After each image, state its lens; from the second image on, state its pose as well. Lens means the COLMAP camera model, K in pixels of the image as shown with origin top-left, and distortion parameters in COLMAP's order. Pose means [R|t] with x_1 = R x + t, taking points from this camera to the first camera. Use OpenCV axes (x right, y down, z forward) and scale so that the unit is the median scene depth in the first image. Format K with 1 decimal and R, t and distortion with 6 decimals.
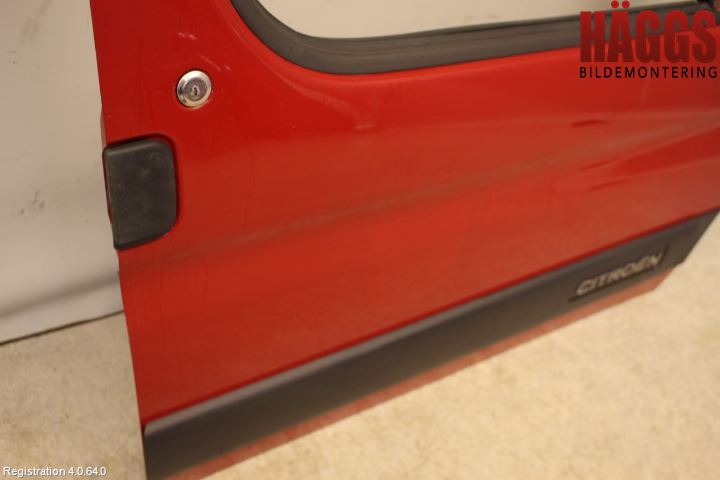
lens RADIAL K [[793.2, 0, 362.3], [0, 793.2, 245.2], [0, 0, 1]] dist [0.004425, 0.000000]
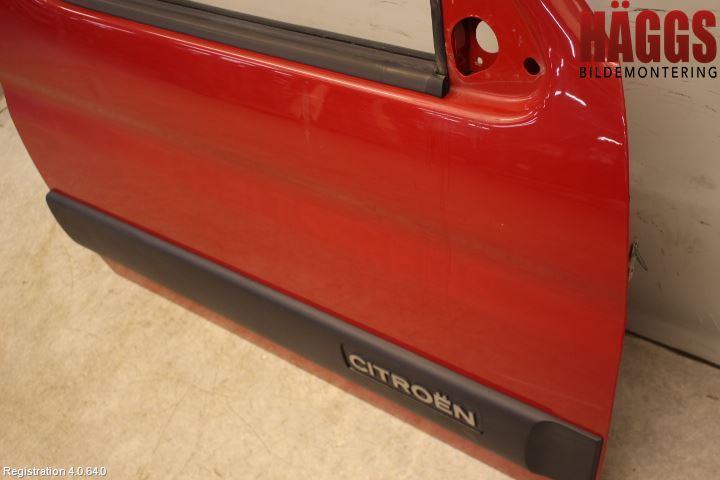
lens RADIAL K [[793.2, 0, 361.9], [0, 793.2, 235.9], [0, 0, 1]] dist [0.004425, 0.000000]
pose [[0.313045, 0.427996, -0.847834, 0.975002], [-0.444782, 0.854822, 0.267297, -0.301850], [0.839149, 0.293425, 0.457963, 0.591146]]
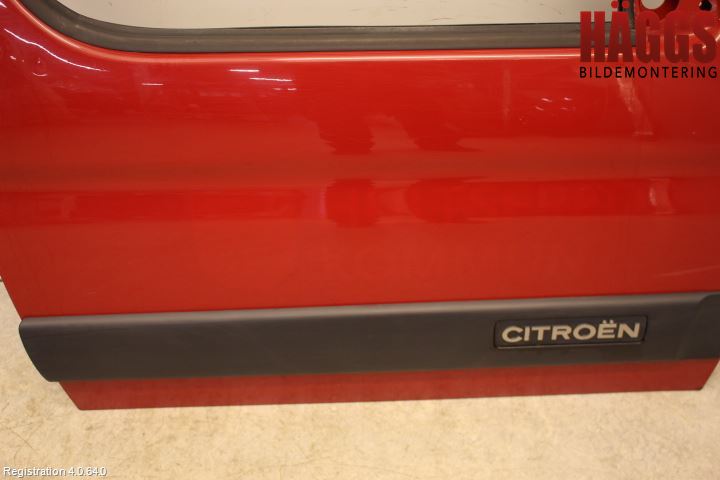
lens RADIAL K [[795.8, 0, 364.1], [0, 795.8, 237.8], [0, 0, 1]] dist [-0.021472, 0.000000]
pose [[0.824806, 0.130346, -0.550186, 0.650691], [-0.215374, 0.972135, -0.092565, 0.068967], [0.522789, 0.194844, 0.829896, 0.127990]]
